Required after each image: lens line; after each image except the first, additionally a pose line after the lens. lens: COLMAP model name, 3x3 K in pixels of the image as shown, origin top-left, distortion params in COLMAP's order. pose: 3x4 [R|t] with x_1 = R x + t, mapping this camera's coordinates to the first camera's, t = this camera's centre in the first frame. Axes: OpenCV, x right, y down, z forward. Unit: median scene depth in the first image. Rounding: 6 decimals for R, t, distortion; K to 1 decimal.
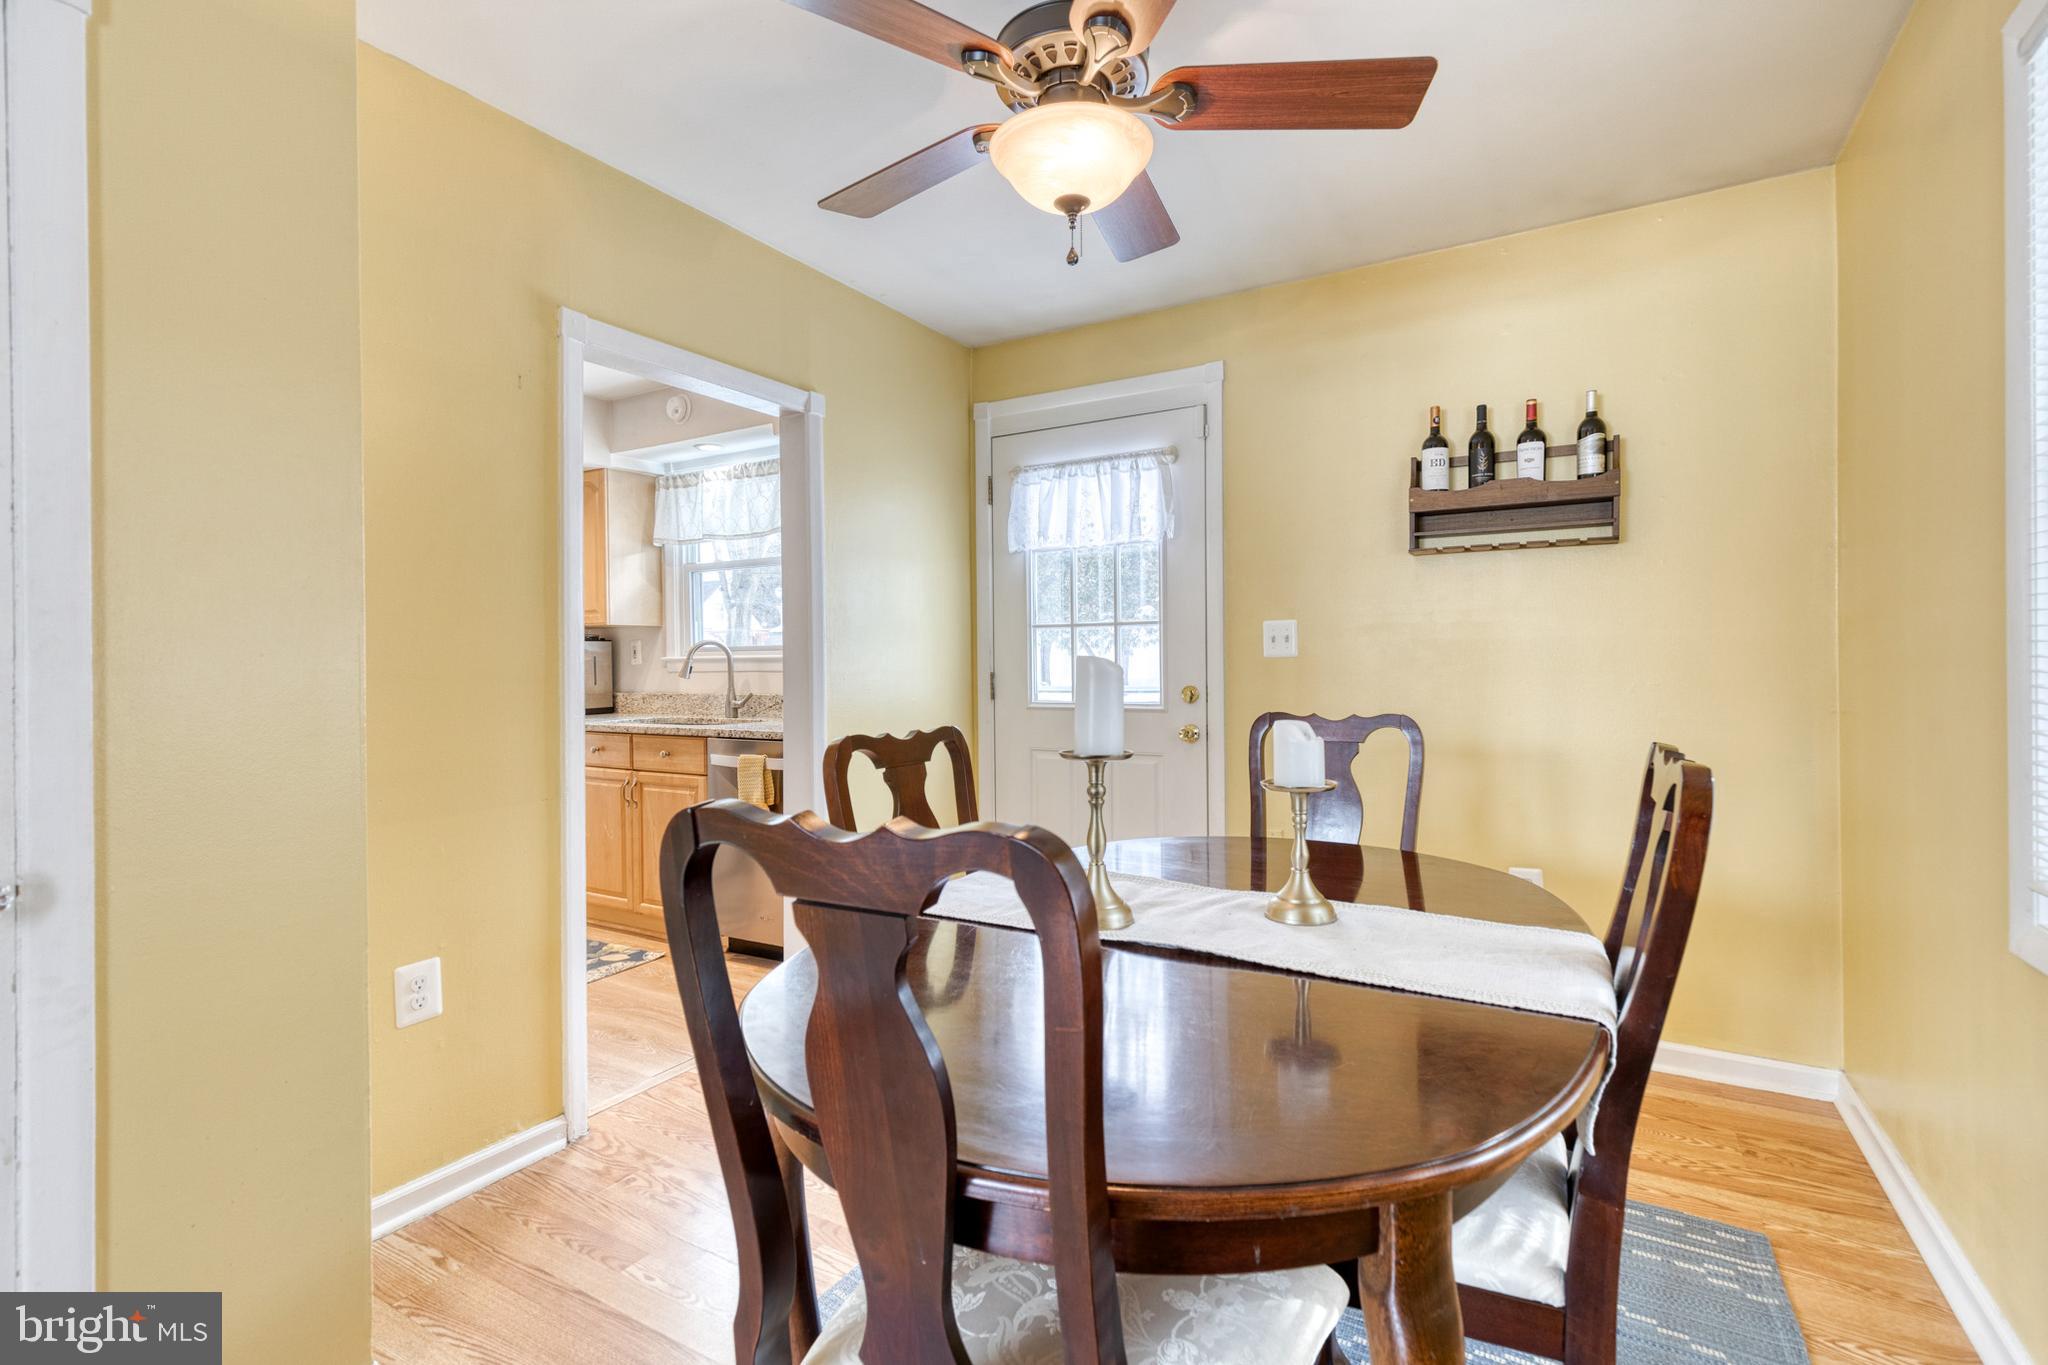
lens RADIAL K [[925.8, 0, 1042.5], [0, 925.8, 660.6], [0, 0, 1]] dist [0.008501, -0.001708]
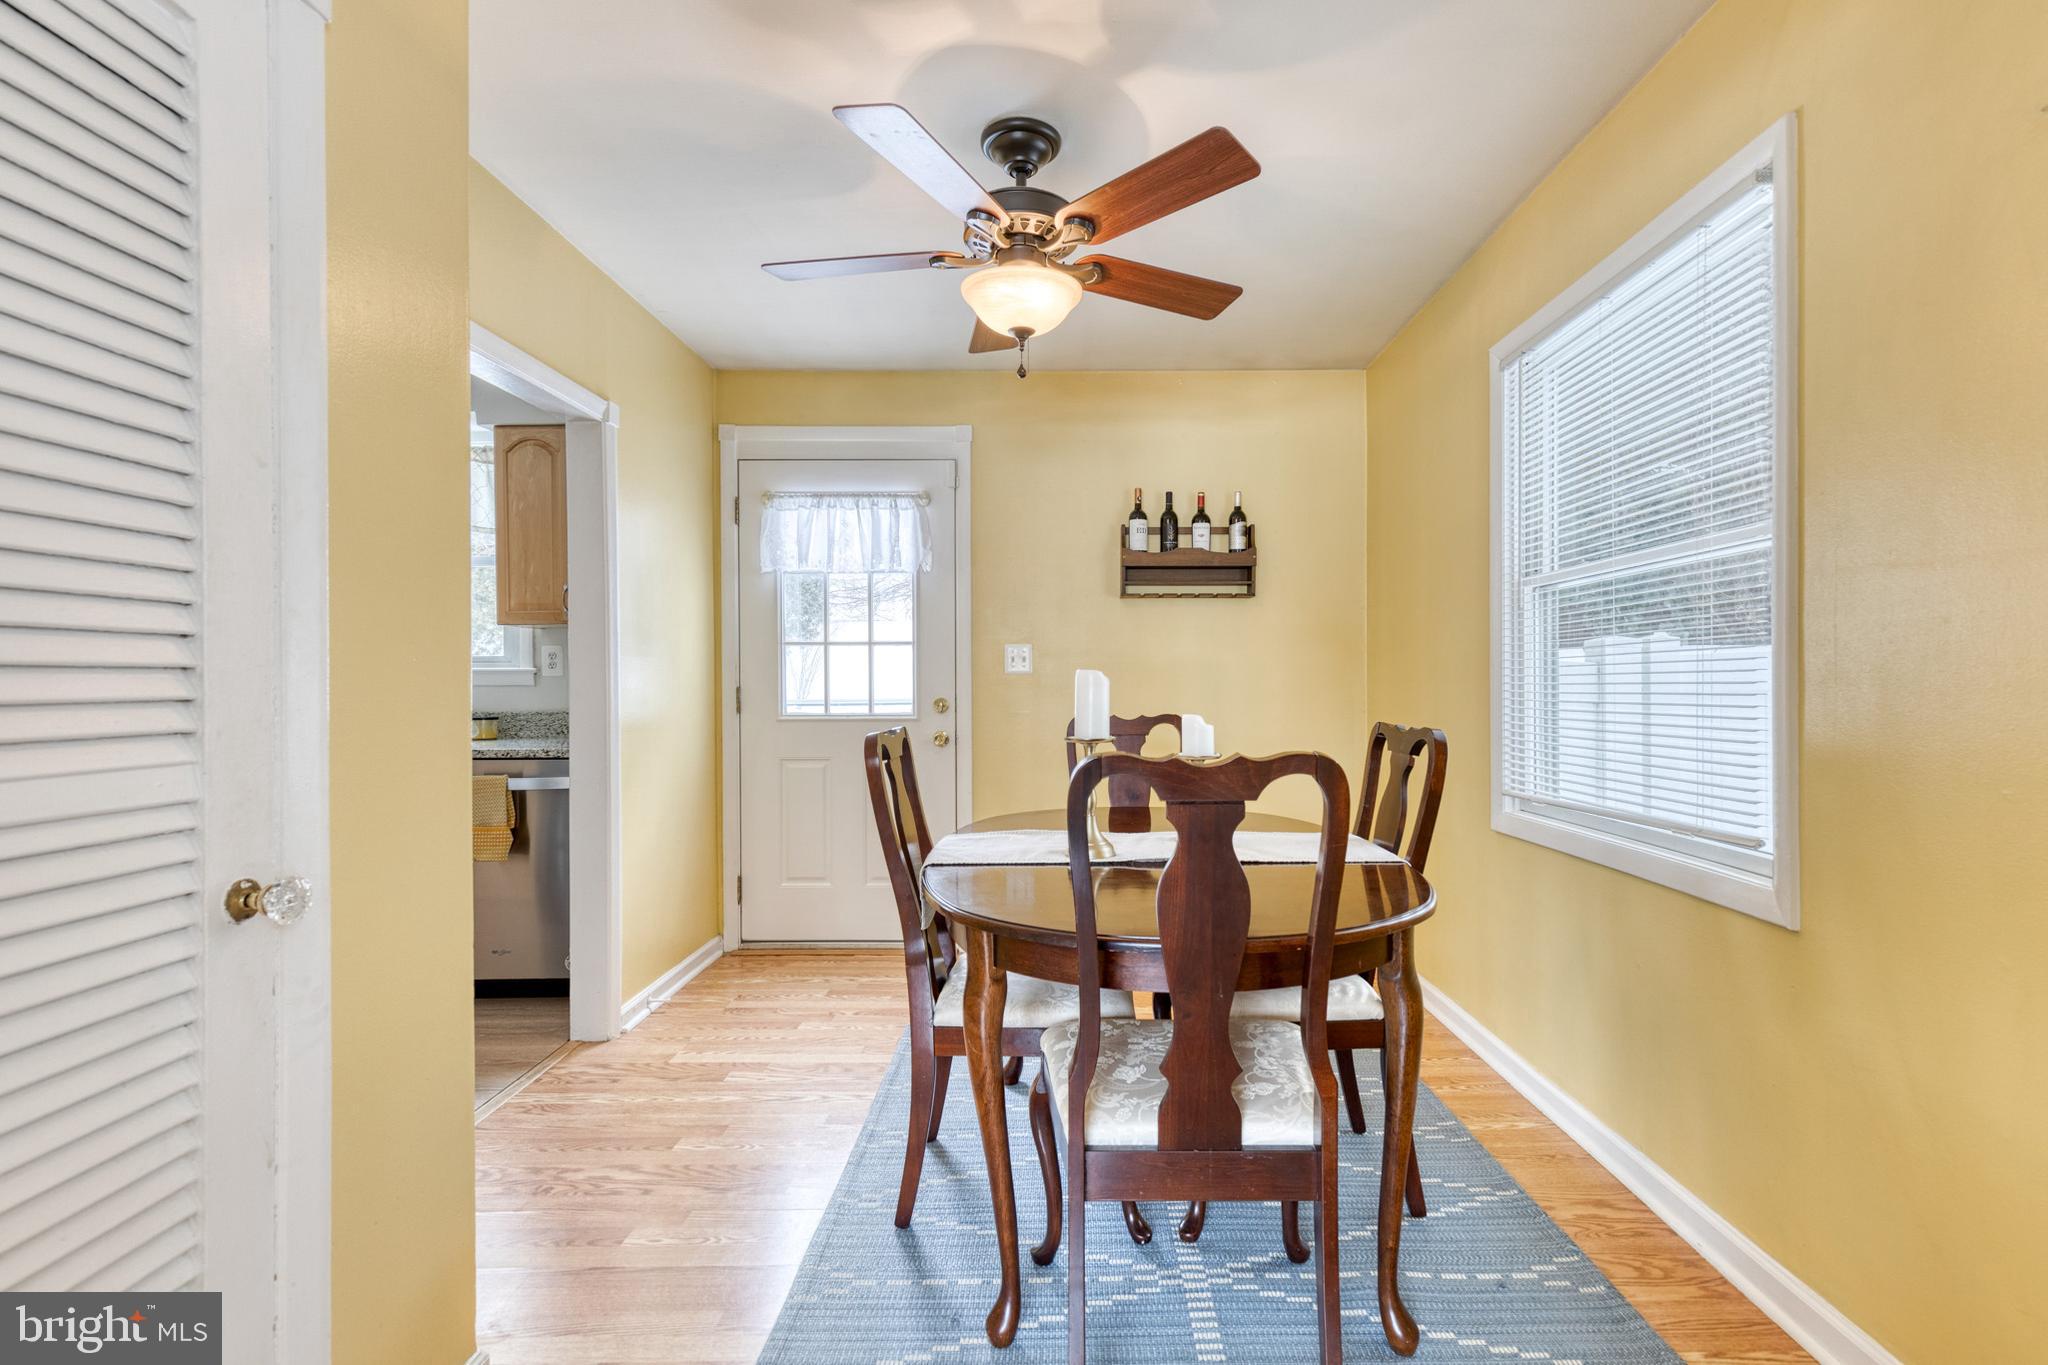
lens RADIAL K [[925.8, 0, 1074.4], [0, 925.8, 674.3], [0, 0, 1]] dist [0.008501, -0.001708]
pose [[0.864252, 0.009531, 0.502968, -0.317333], [-0.006313, 0.999947, -0.008100, 0.006072], [-0.503019, 0.003825, 0.864267, -0.105248]]
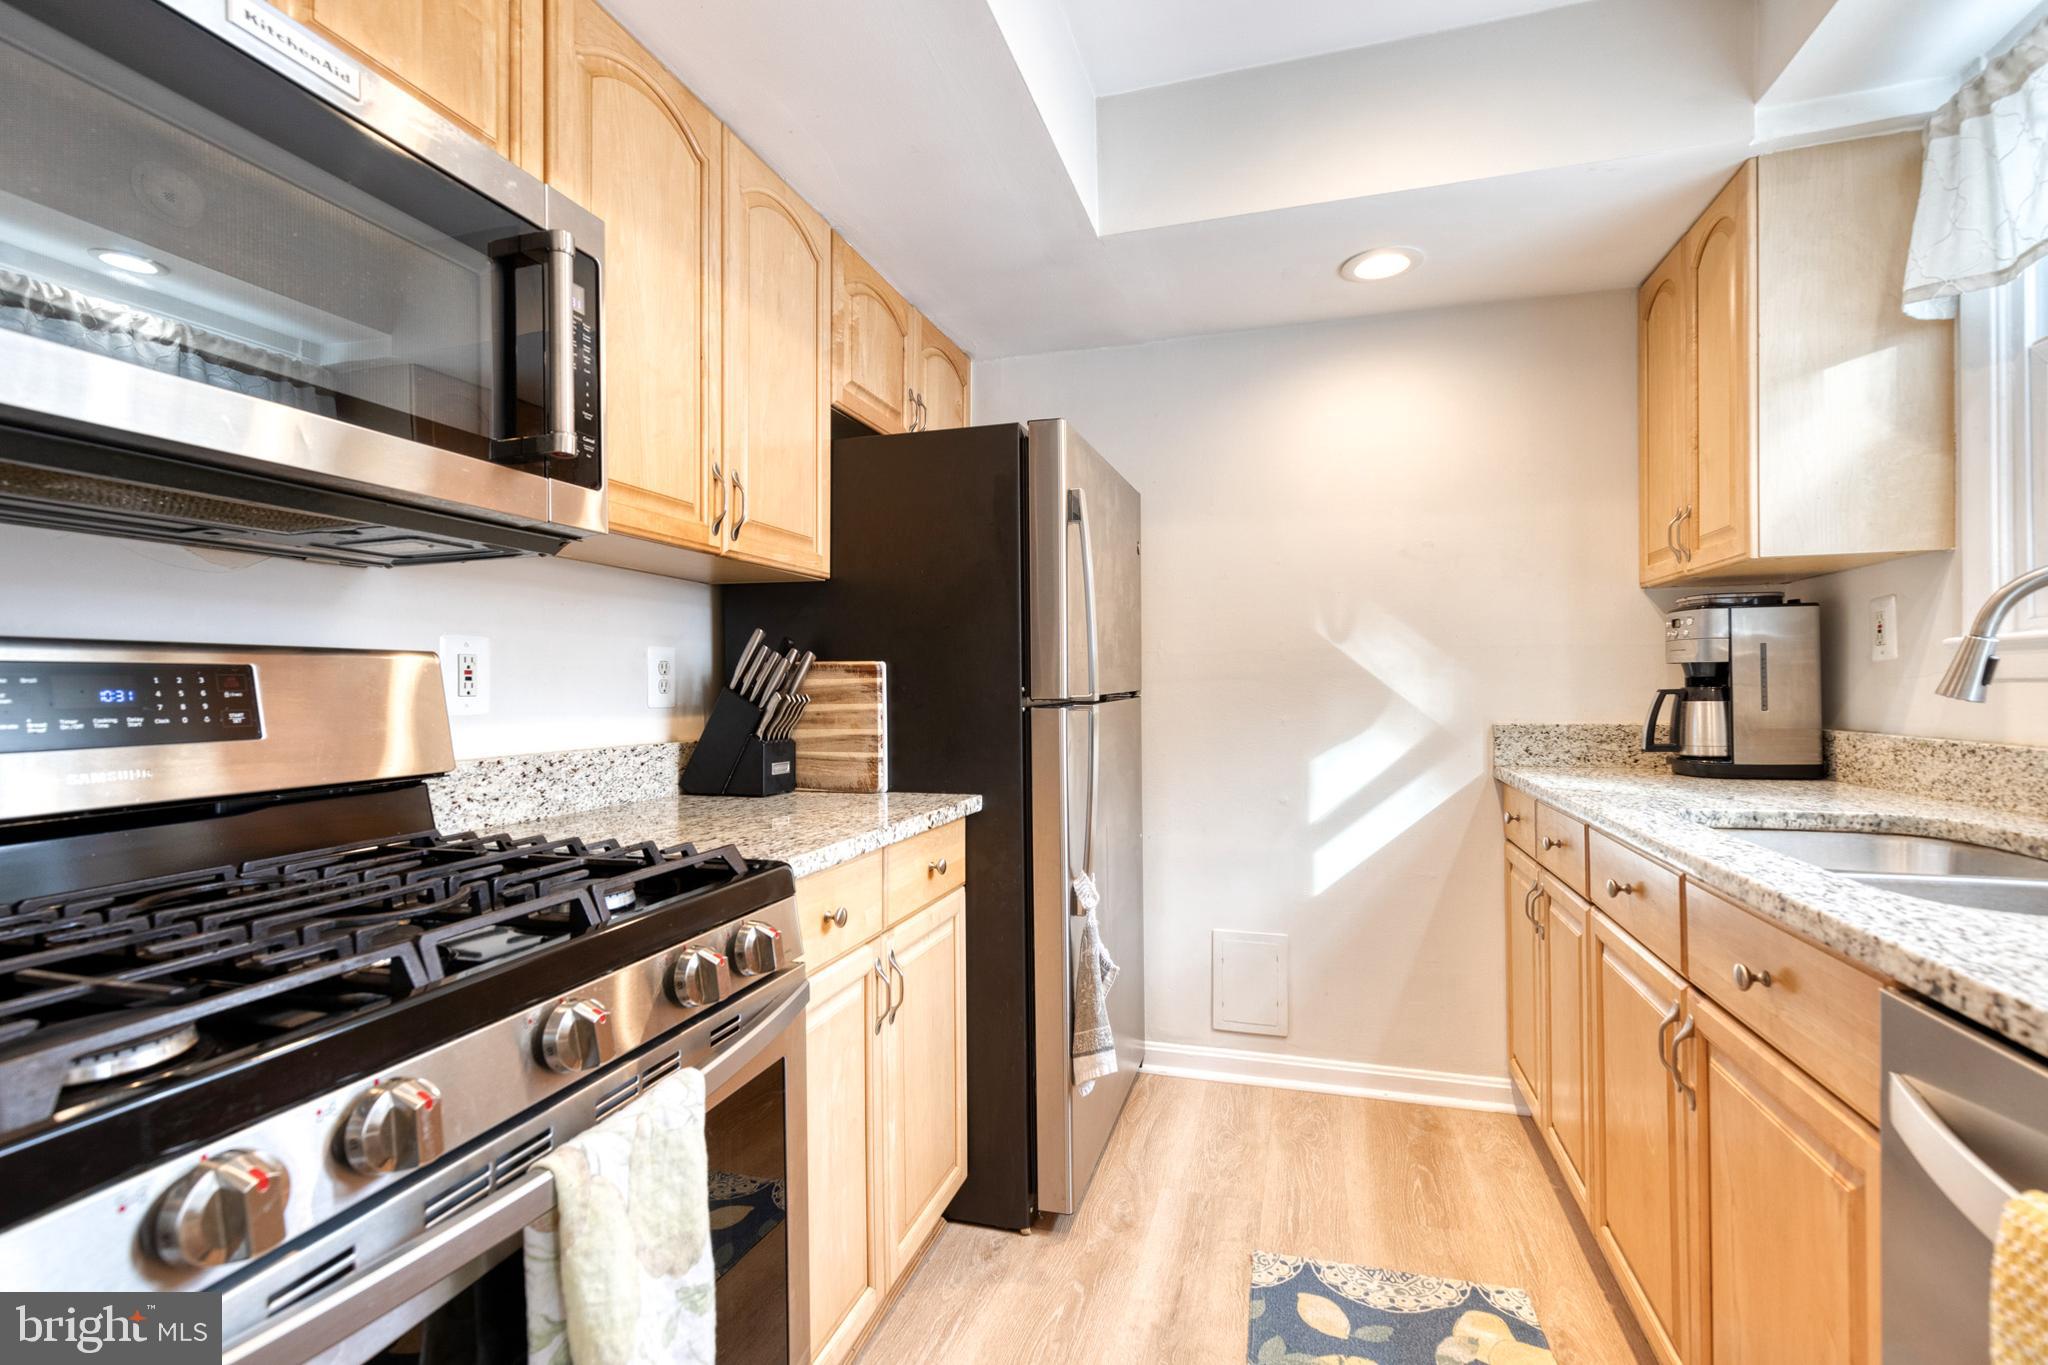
lens RADIAL K [[925.8, 0, 1030.7], [0, 925.8, 685.4], [0, 0, 1]] dist [0.008501, -0.001708]
pose [[0.244661, 0.008965, -0.969567, -0.245375], [0.006367, 0.999921, 0.010852, 0.013550], [0.969588, -0.008829, 0.244584, 0.917778]]
